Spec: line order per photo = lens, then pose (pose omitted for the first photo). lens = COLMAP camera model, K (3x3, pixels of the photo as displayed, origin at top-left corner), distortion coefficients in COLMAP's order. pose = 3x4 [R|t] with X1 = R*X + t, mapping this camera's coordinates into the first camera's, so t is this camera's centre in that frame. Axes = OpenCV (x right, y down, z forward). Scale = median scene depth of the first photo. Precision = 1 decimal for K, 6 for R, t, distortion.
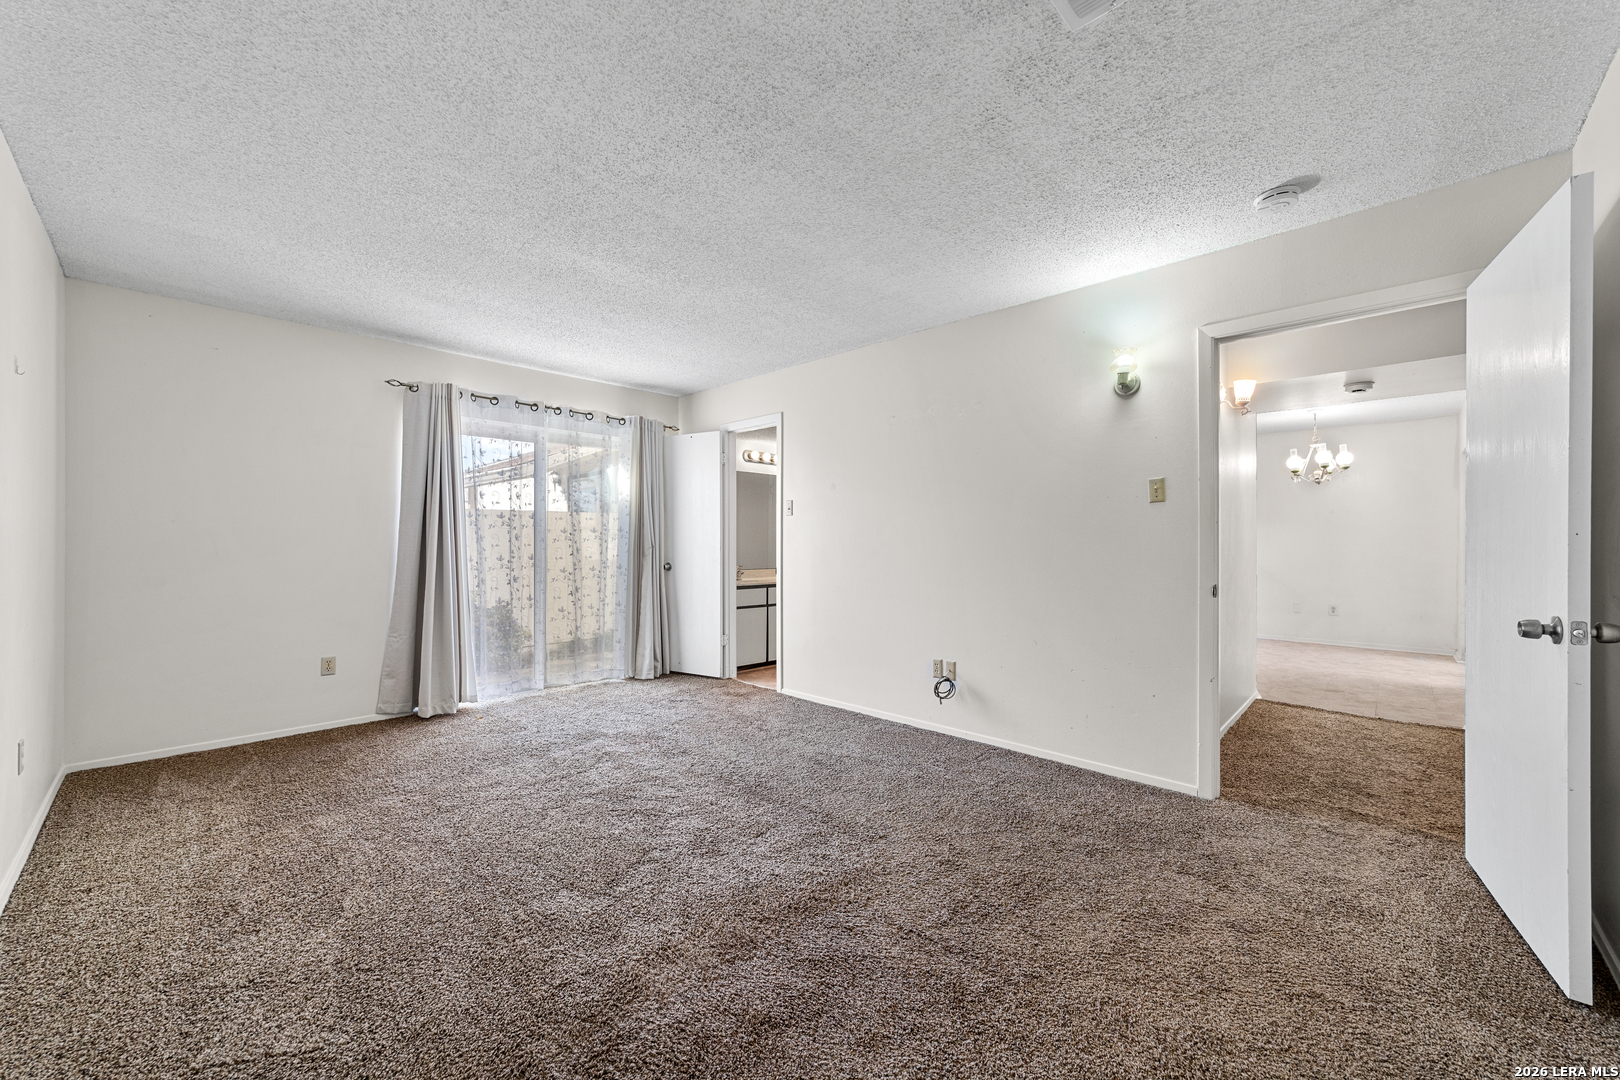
lens RADIAL K [[623.7, 0, 790.7], [0, 623.7, 542.7], [0, 0, 1]] dist [-0.017280, 0.008017]
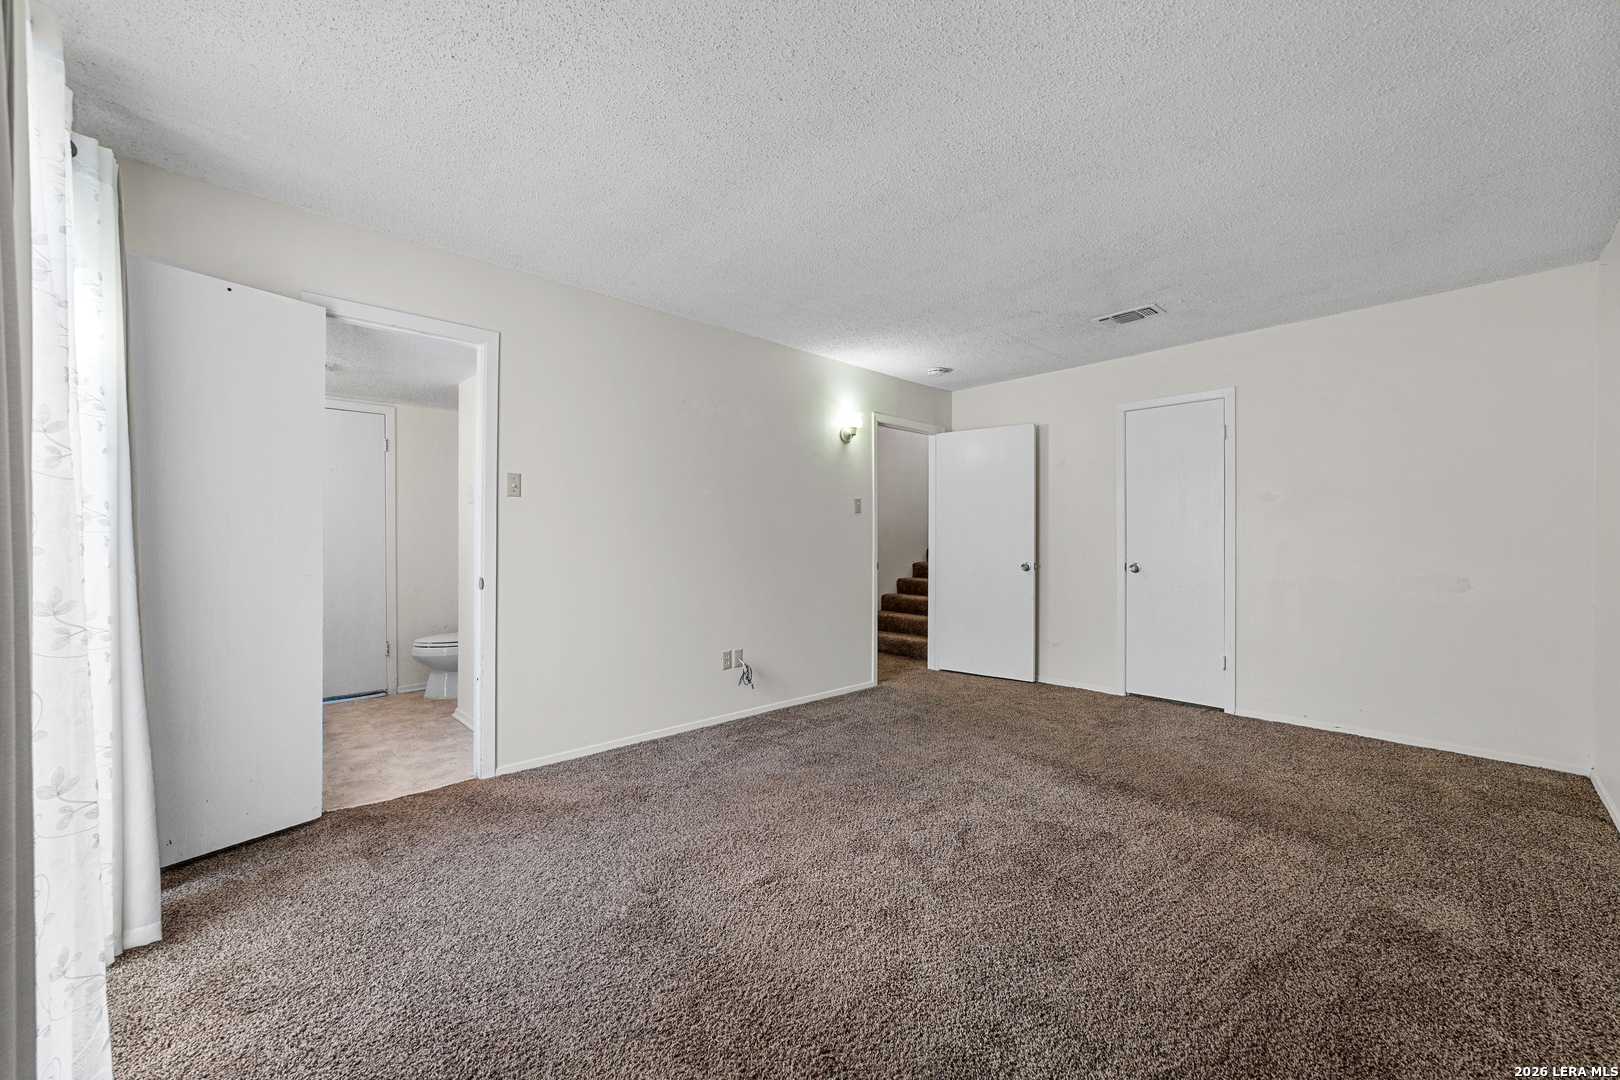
lens RADIAL K [[617.3, 0, 825.8], [0, 617.3, 543.0], [0, 0, 1]] dist [-0.016409, 0.008035]
pose [[0.029151, -0.007044, 0.999550, -0.986388], [0.001502, 0.999974, 0.007003, -0.000016], [-0.999574, 0.001297, 0.029161, 1.010635]]
